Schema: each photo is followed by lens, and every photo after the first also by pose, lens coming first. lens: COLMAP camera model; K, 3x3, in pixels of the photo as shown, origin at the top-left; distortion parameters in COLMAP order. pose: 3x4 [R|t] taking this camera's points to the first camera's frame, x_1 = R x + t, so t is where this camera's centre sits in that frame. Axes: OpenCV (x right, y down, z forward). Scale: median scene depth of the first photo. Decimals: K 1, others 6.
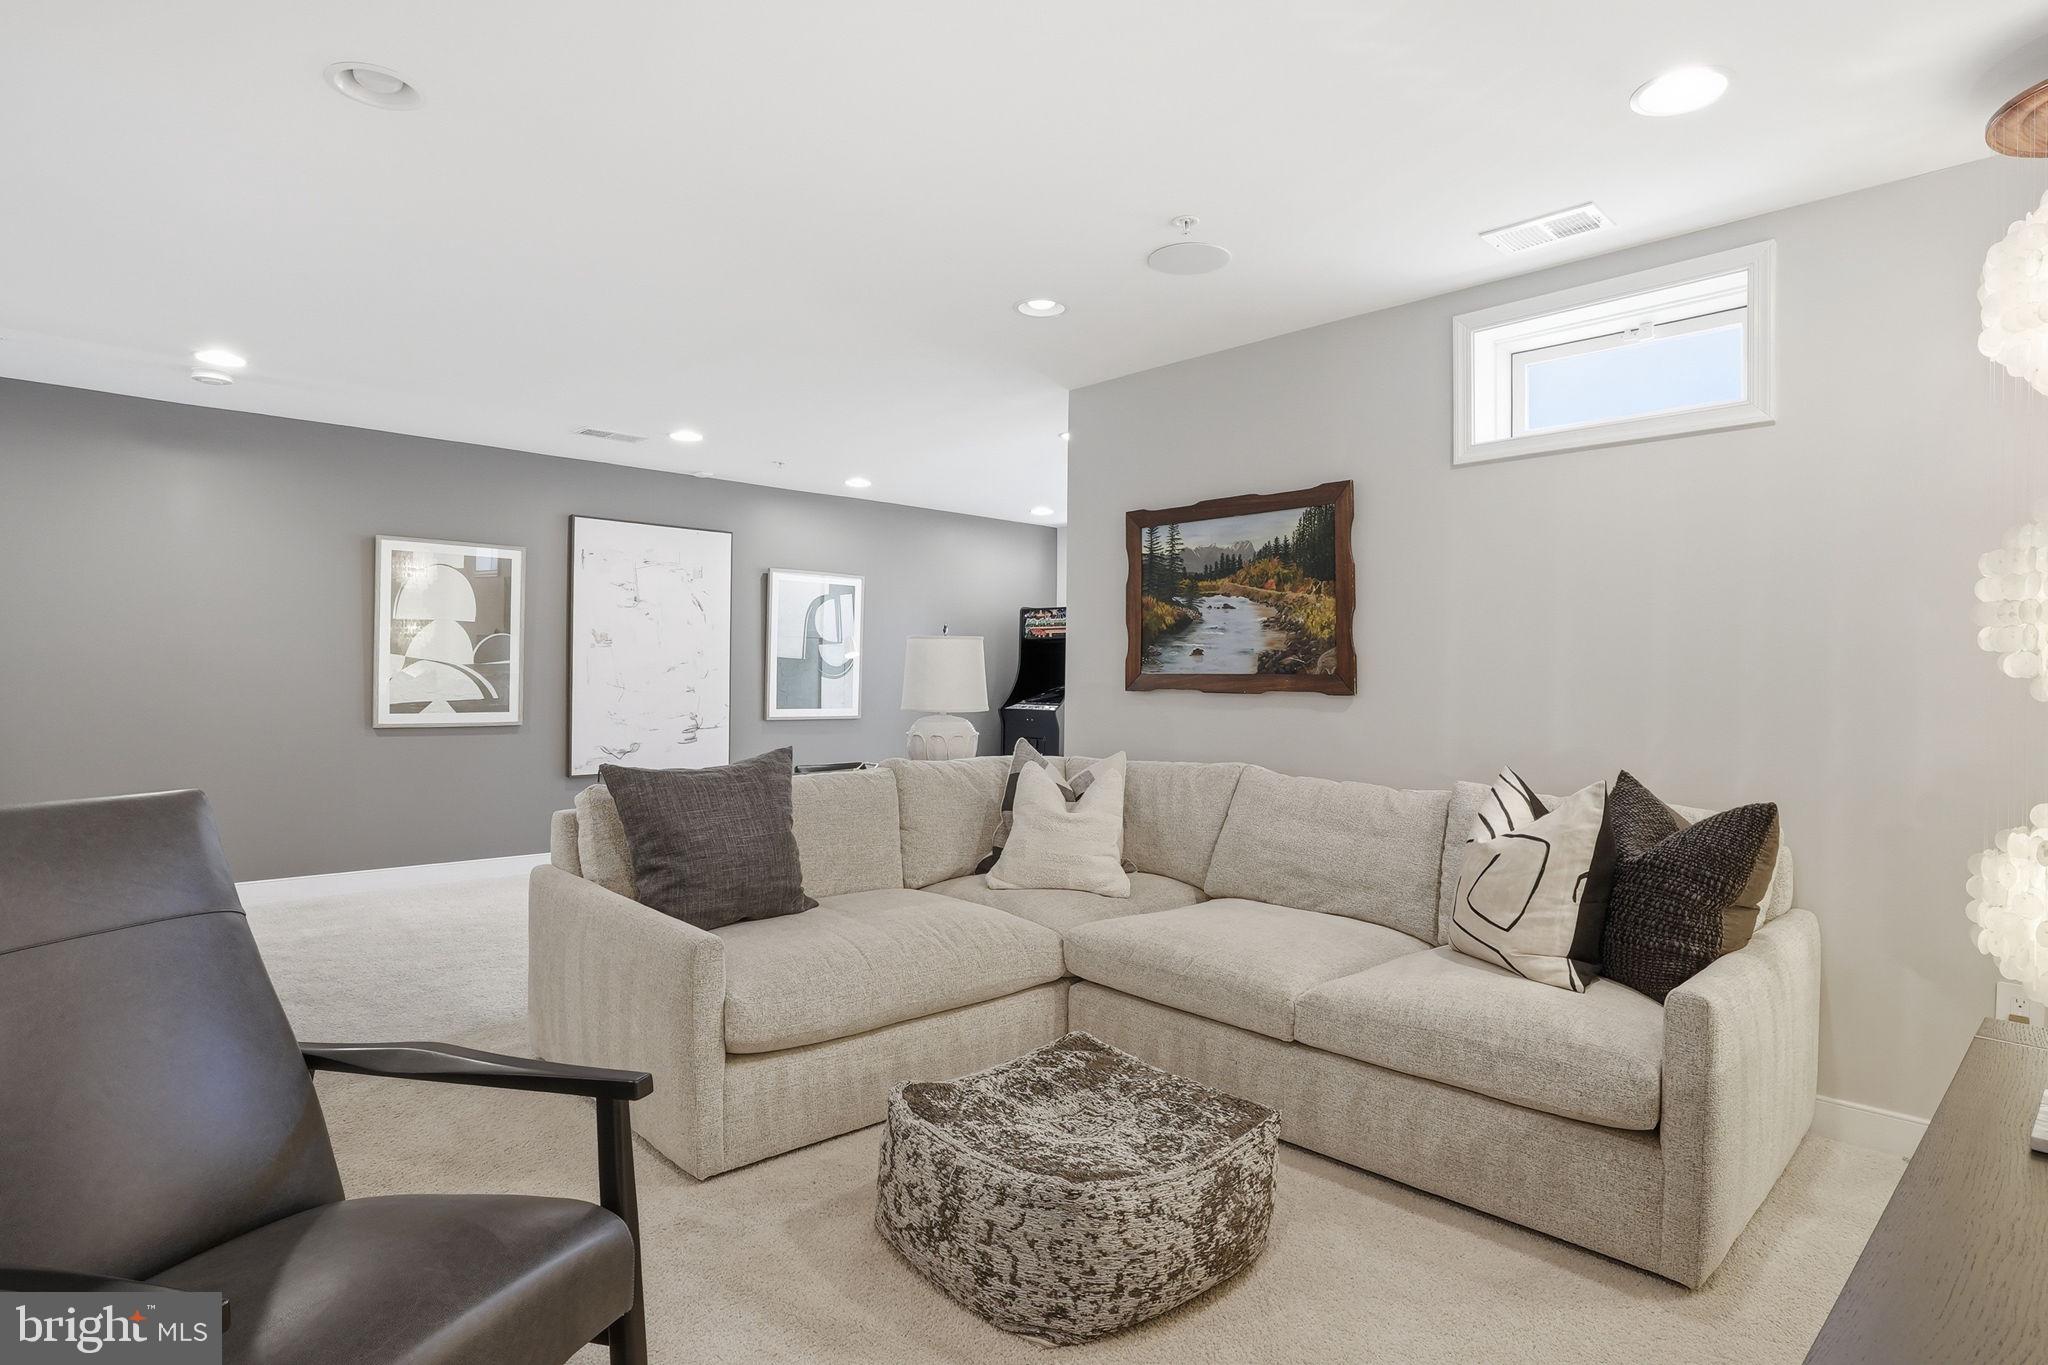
lens RADIAL K [[1047.6, 0, 1031.1], [0, 1047.6, 674.8], [0, 0, 1]] dist [-0.029306, 0.008466]
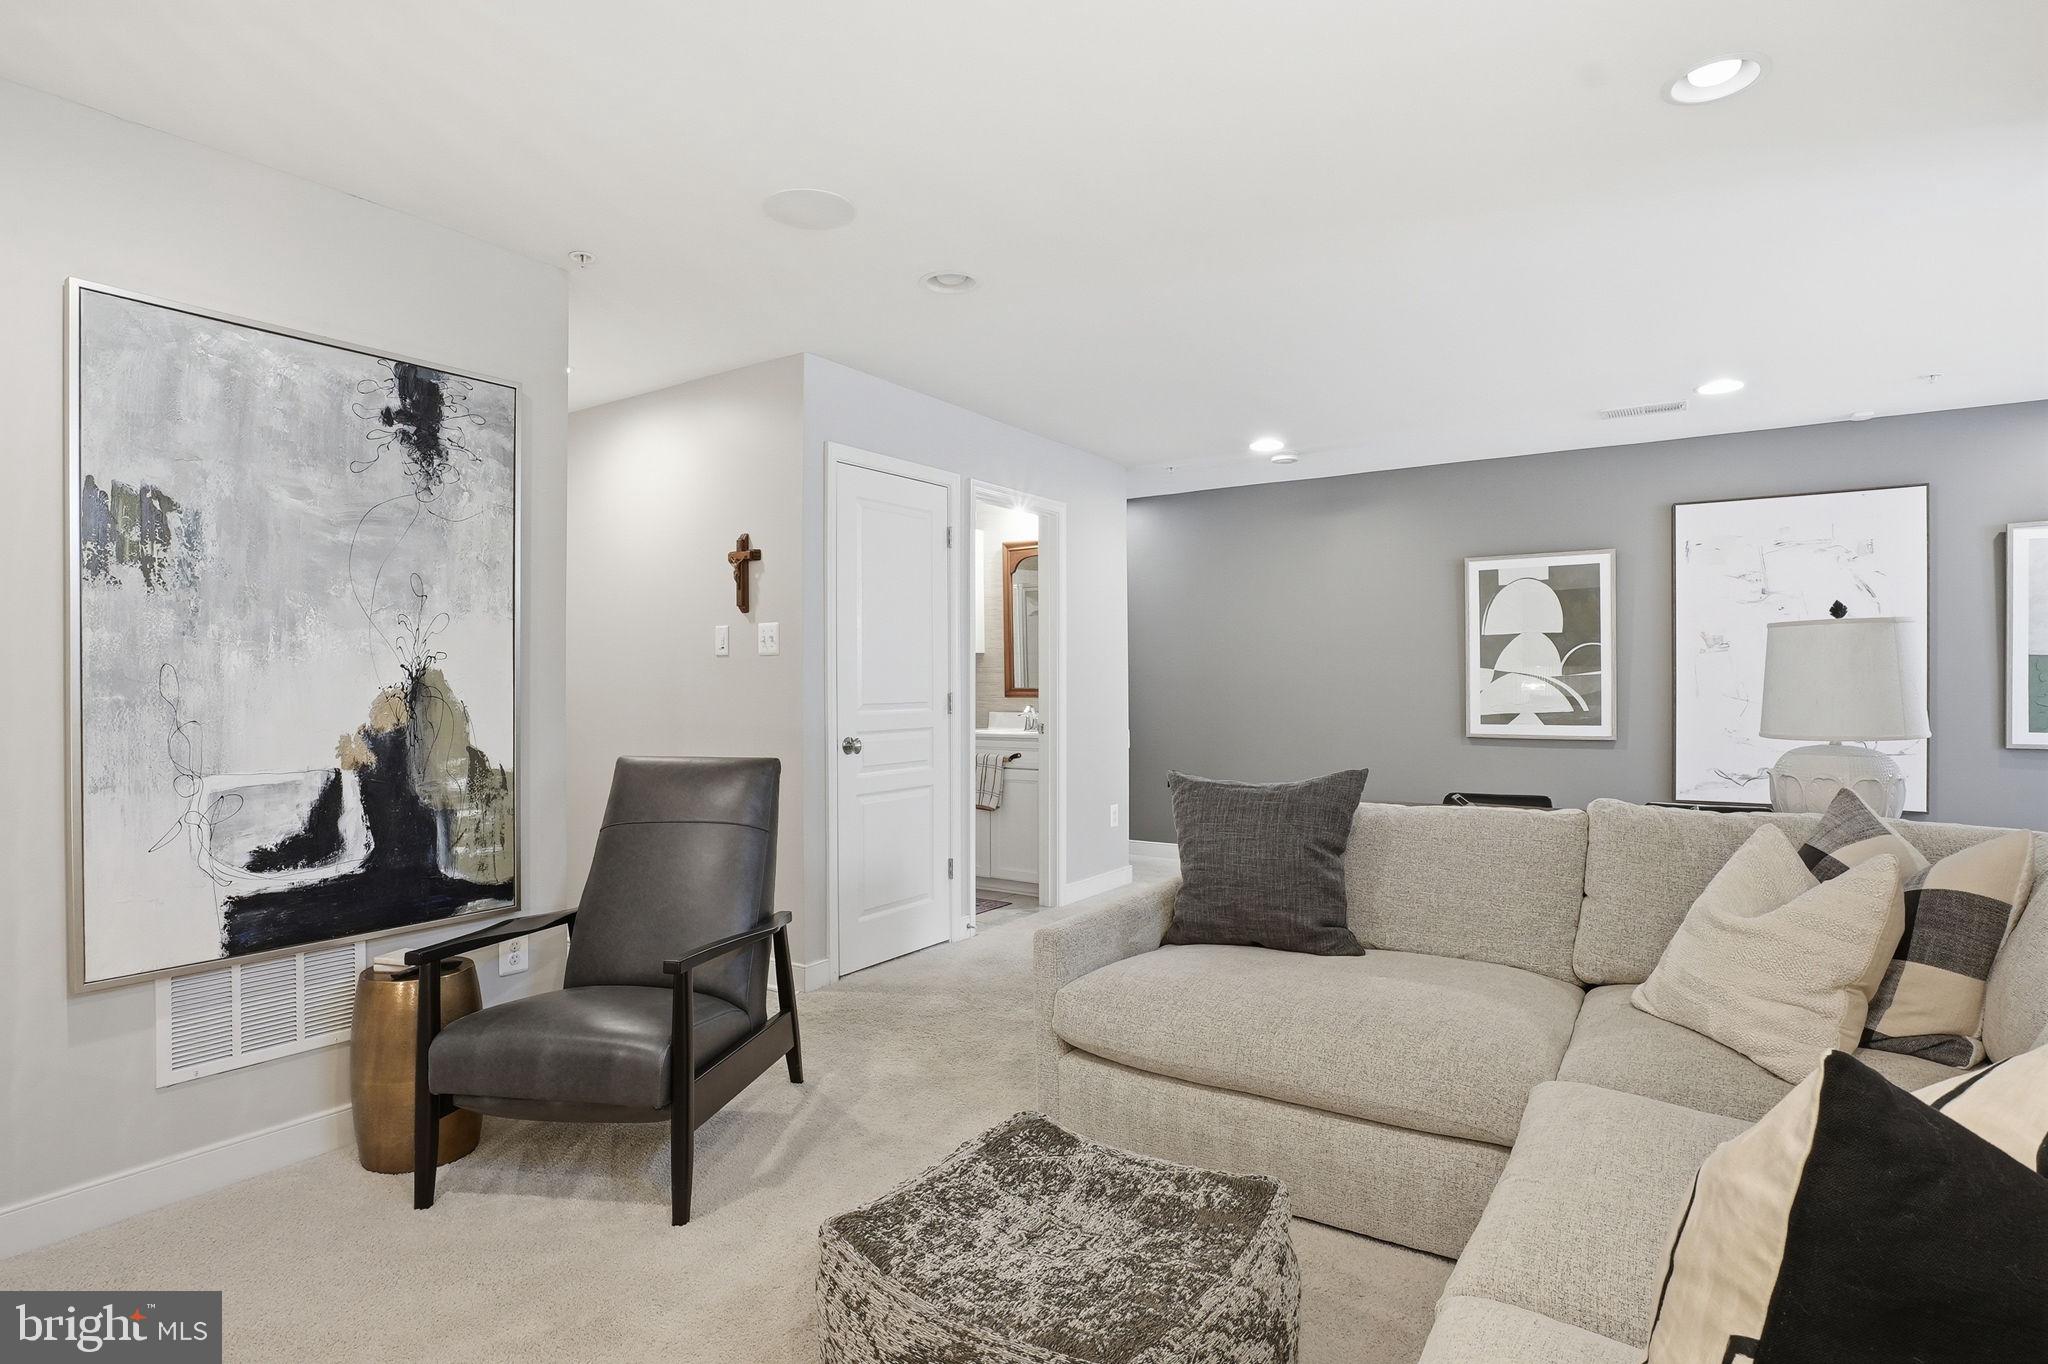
lens RADIAL K [[1047.6, 0, 1033.3], [0, 1047.6, 690.3], [0, 0, 1]] dist [-0.029306, 0.008466]
pose [[0.240537, -0.005480, -0.970625, 0.308961], [0.010612, 0.999939, -0.003016, 0.001172], [0.970582, -0.009575, 0.240580, 0.291699]]
